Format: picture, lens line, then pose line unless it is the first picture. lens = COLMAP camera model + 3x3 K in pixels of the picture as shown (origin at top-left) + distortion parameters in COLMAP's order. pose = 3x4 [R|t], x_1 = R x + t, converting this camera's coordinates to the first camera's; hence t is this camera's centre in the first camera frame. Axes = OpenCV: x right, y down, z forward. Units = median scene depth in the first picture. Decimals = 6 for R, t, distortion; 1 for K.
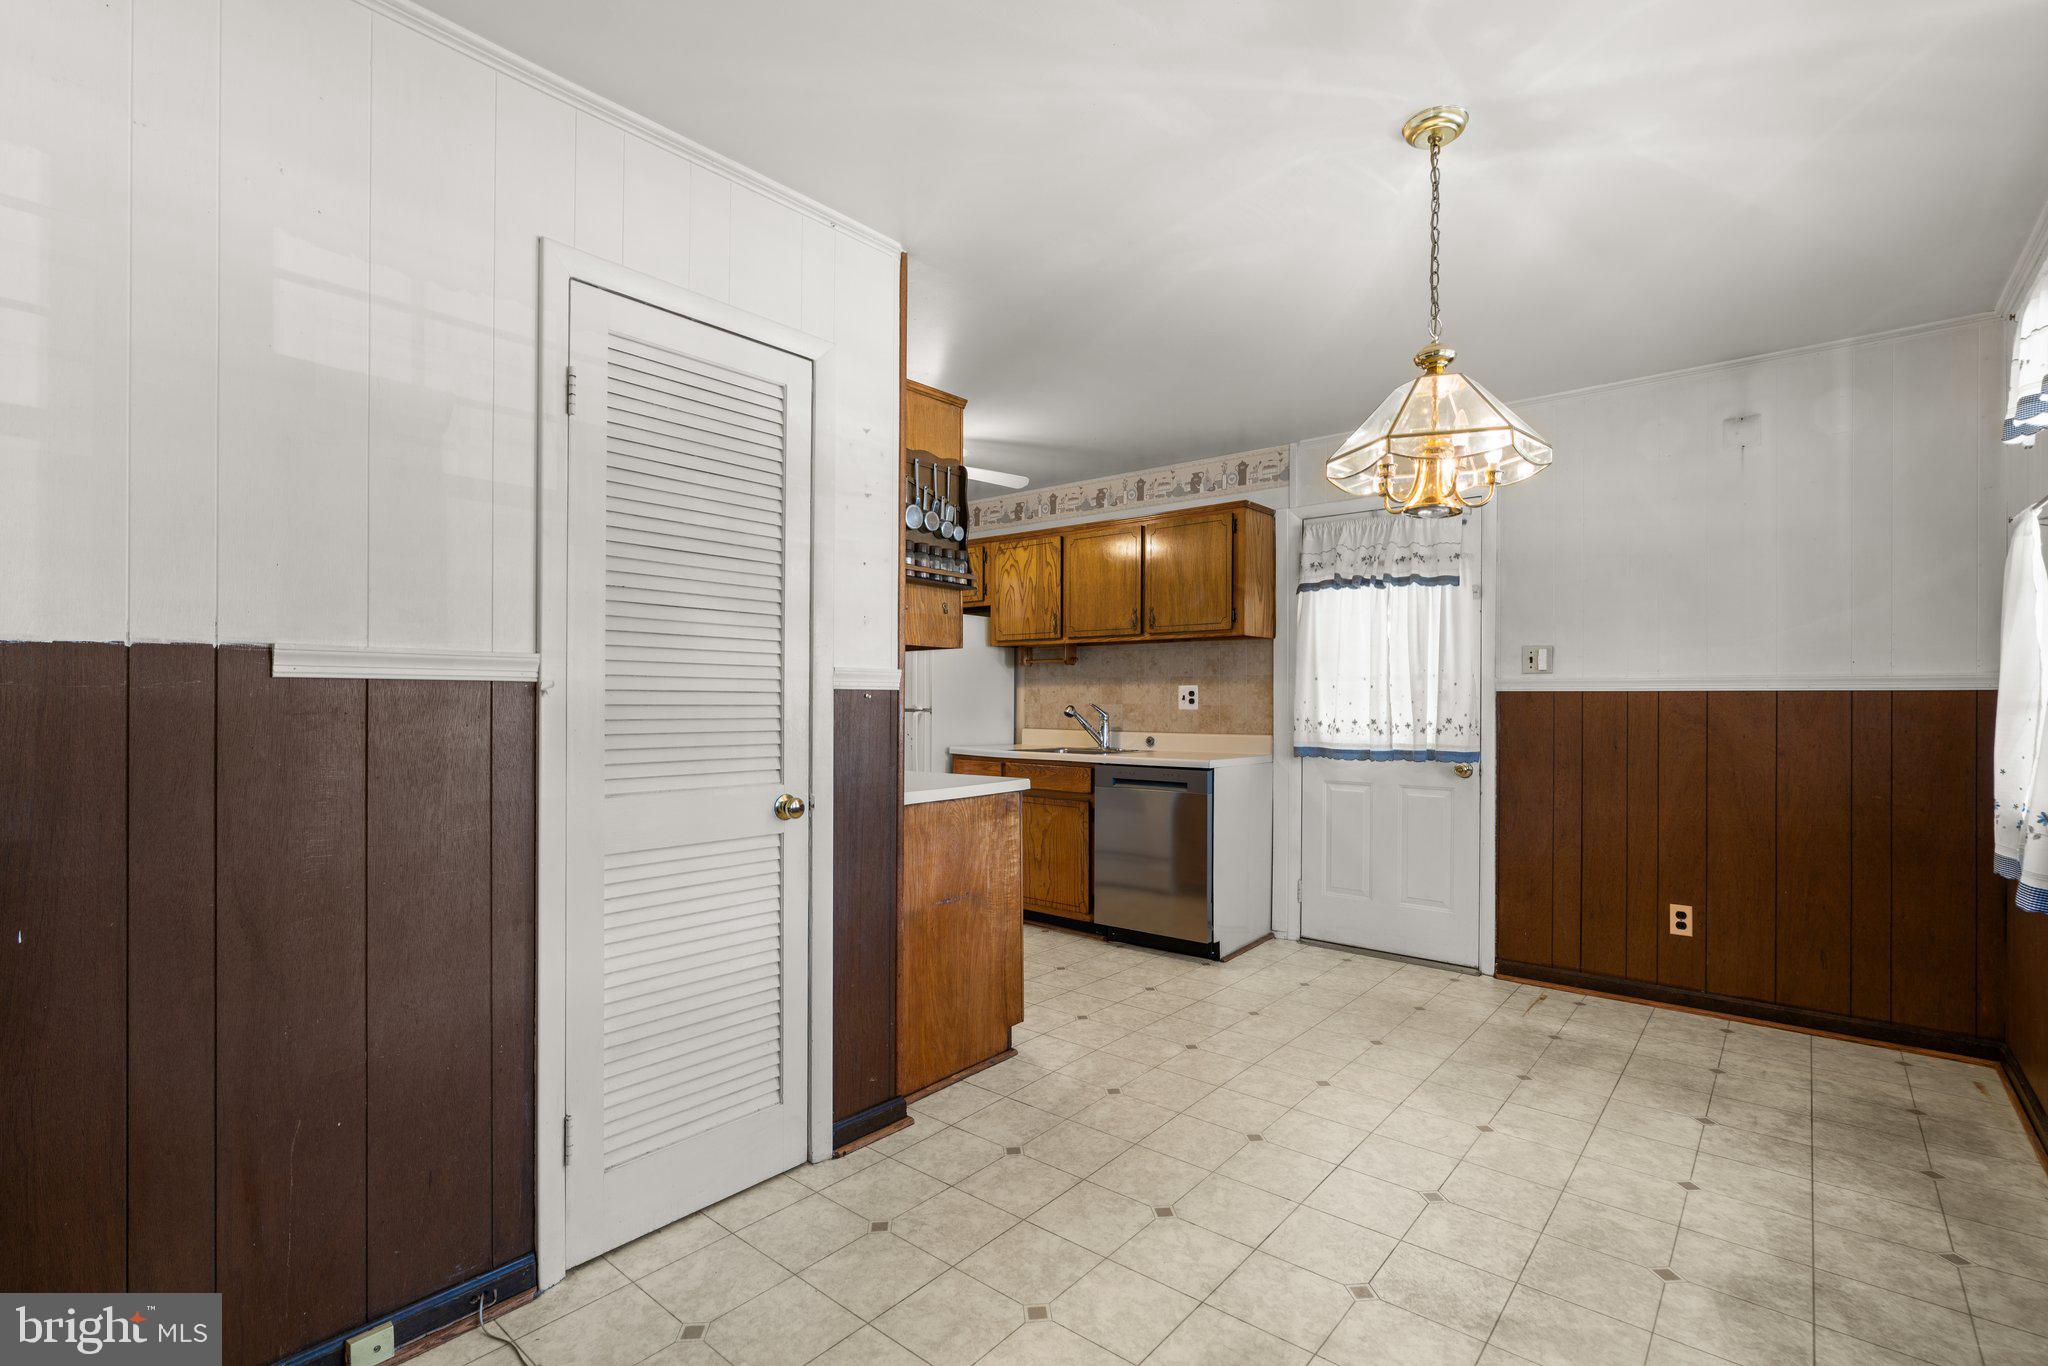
lens RADIAL K [[924.9, 0, 1029.1], [0, 924.9, 696.9], [0, 0, 1]] dist [-0.013080, 0.006170]
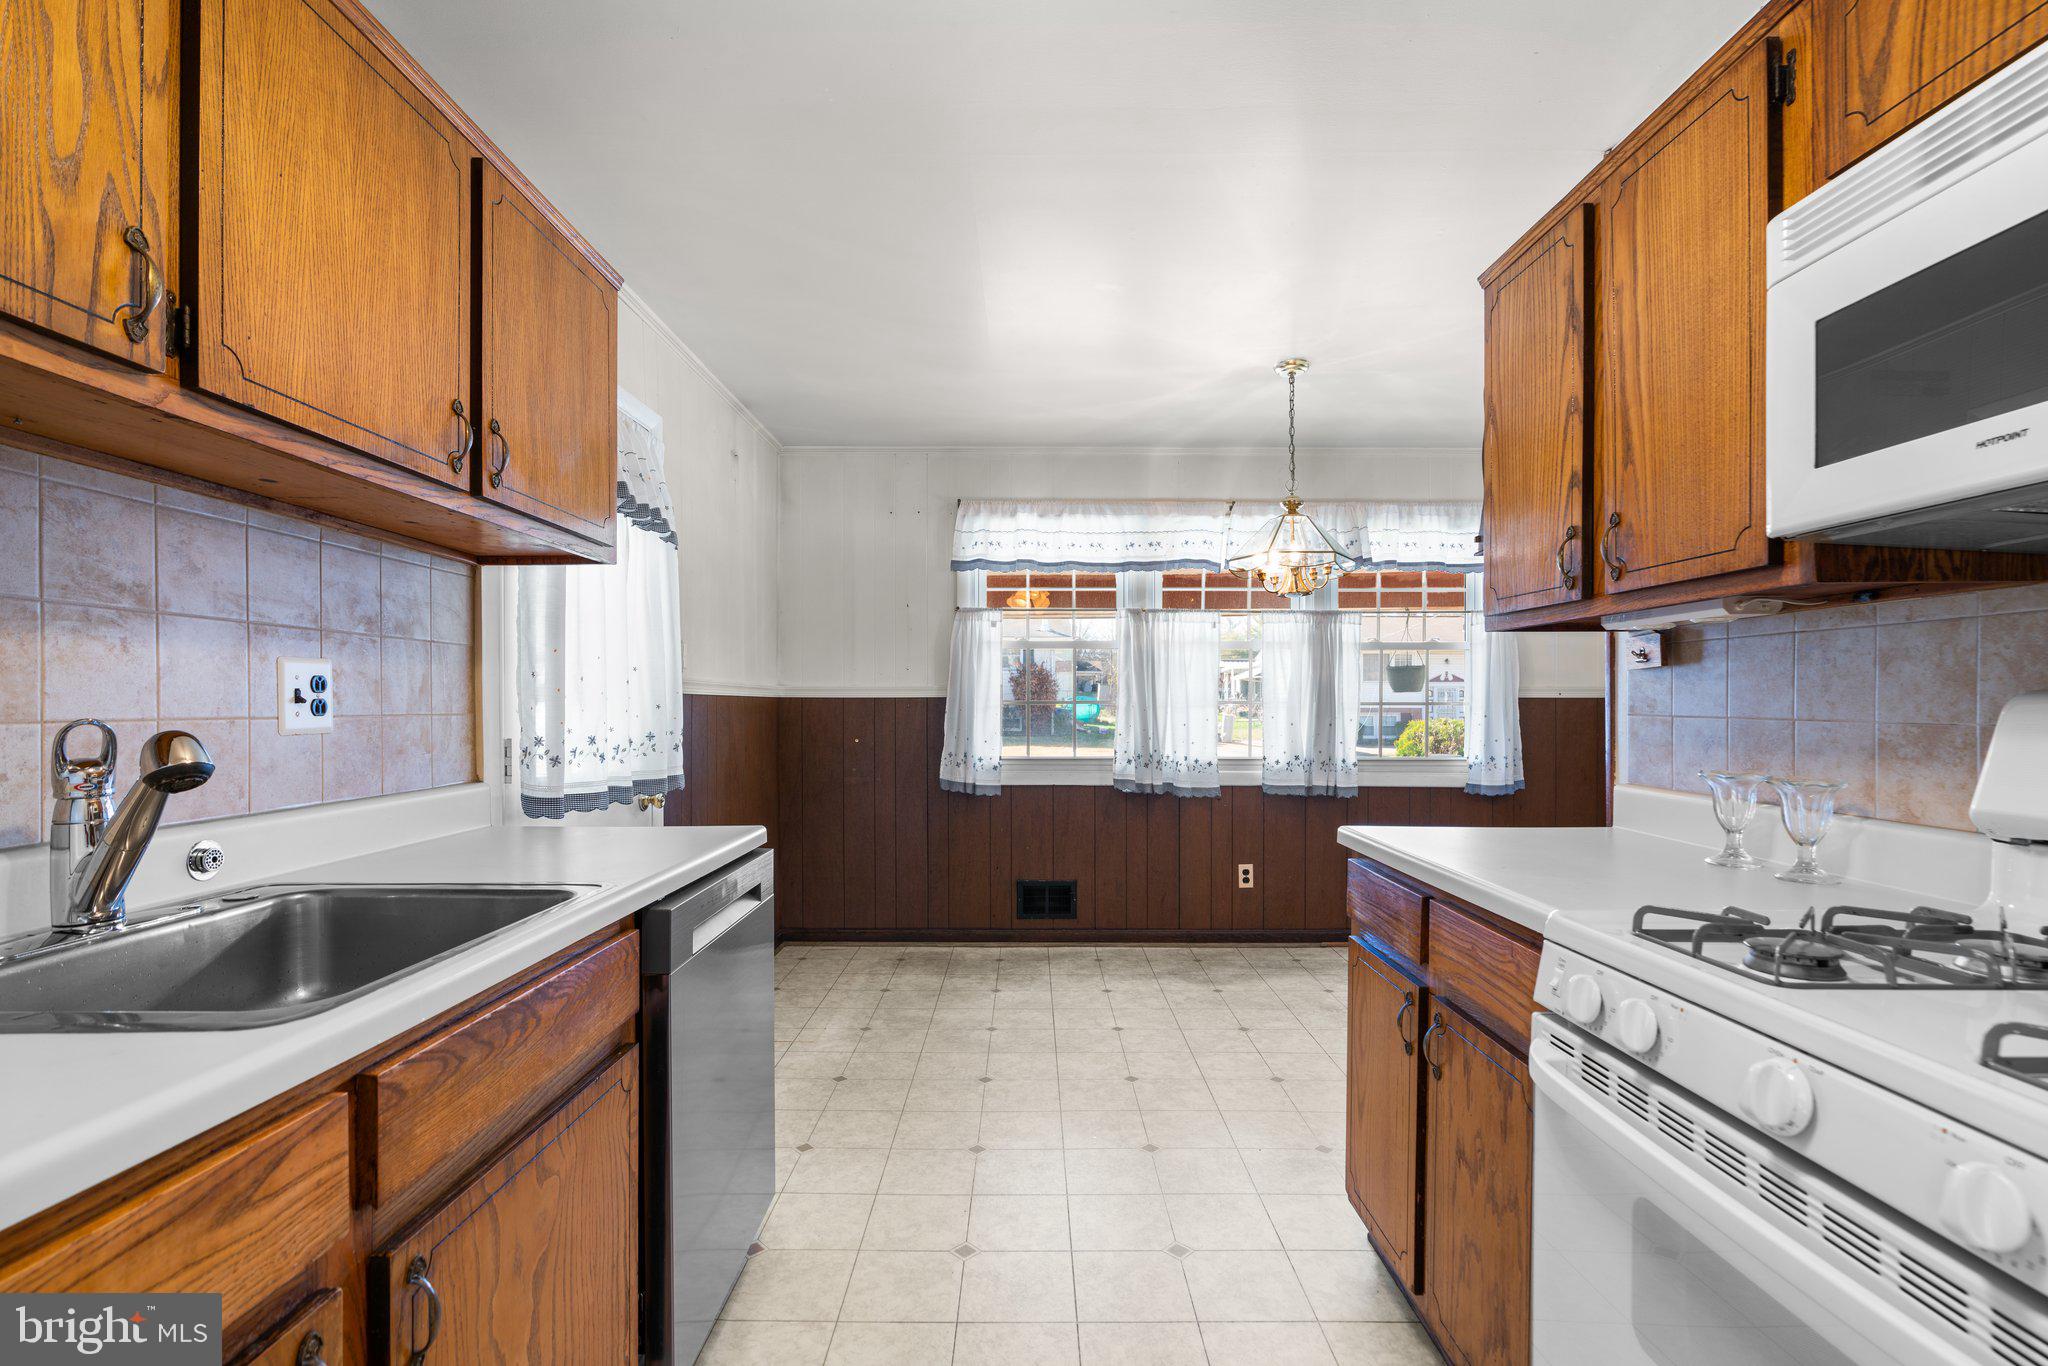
lens RADIAL K [[924.9, 0, 1019.0], [0, 924.9, 707.4], [0, 0, 1]] dist [-0.013080, 0.006170]
pose [[-0.633615, -0.003031, 0.773643, -0.252511], [-0.004401, 0.999990, 0.000313, 0.003811], [-0.773636, -0.003207, -0.633622, 1.116614]]
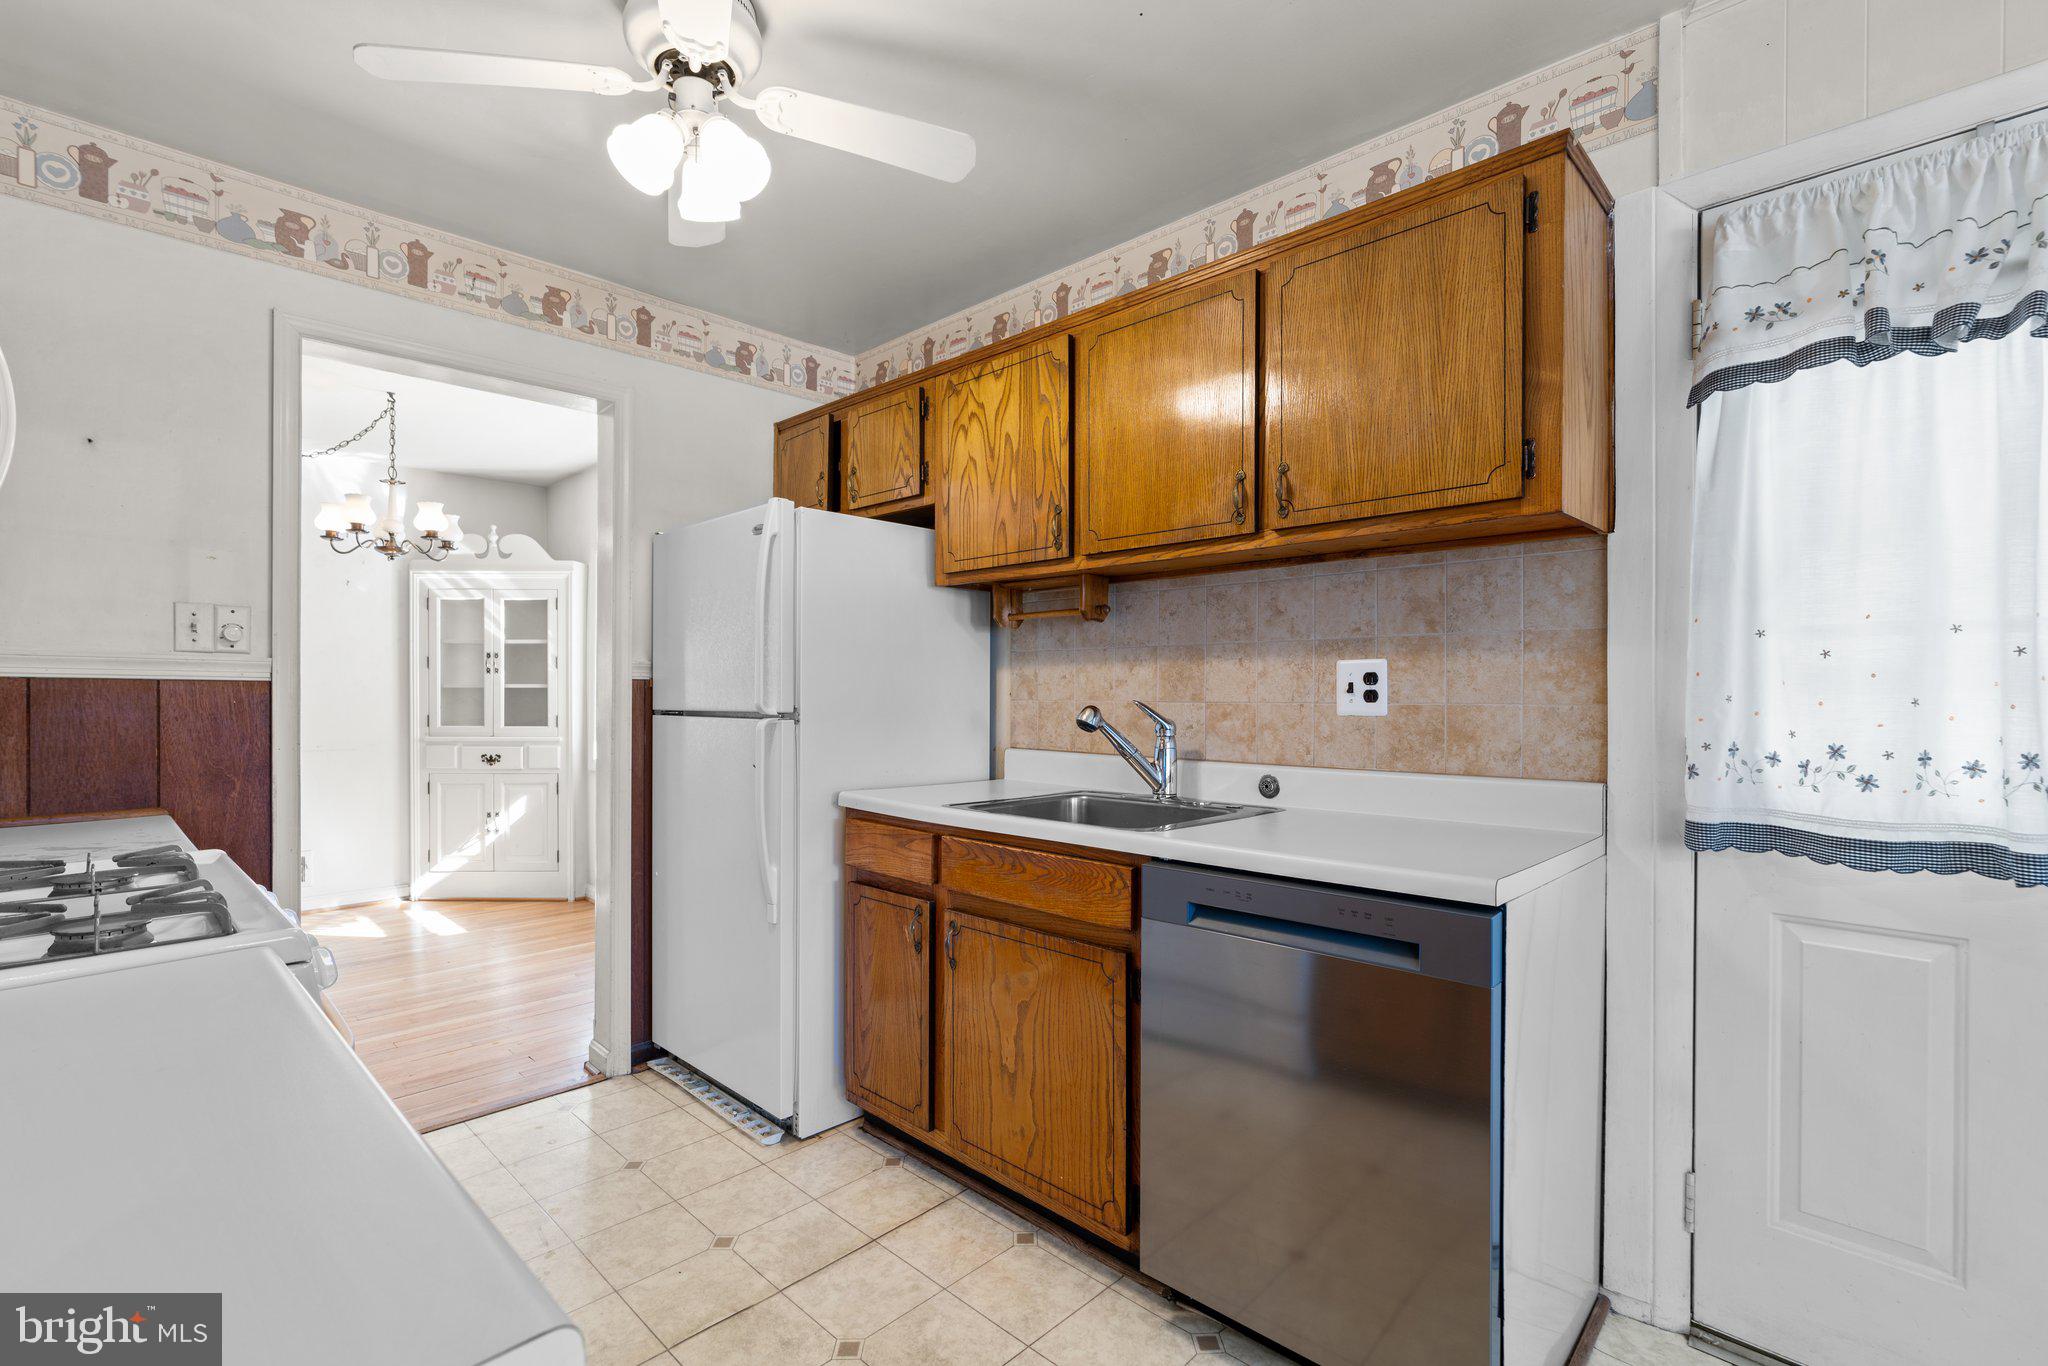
lens RADIAL K [[924.9, 0, 1017.6], [0, 924.9, 699.3], [0, 0, 1]] dist [-0.013080, 0.006170]
pose [[0.997187, -0.001578, -0.074942, 0.048915], [0.002474, 0.999927, 0.011865, 0.000701], [0.074918, -0.012017, 0.997117, 0.617189]]
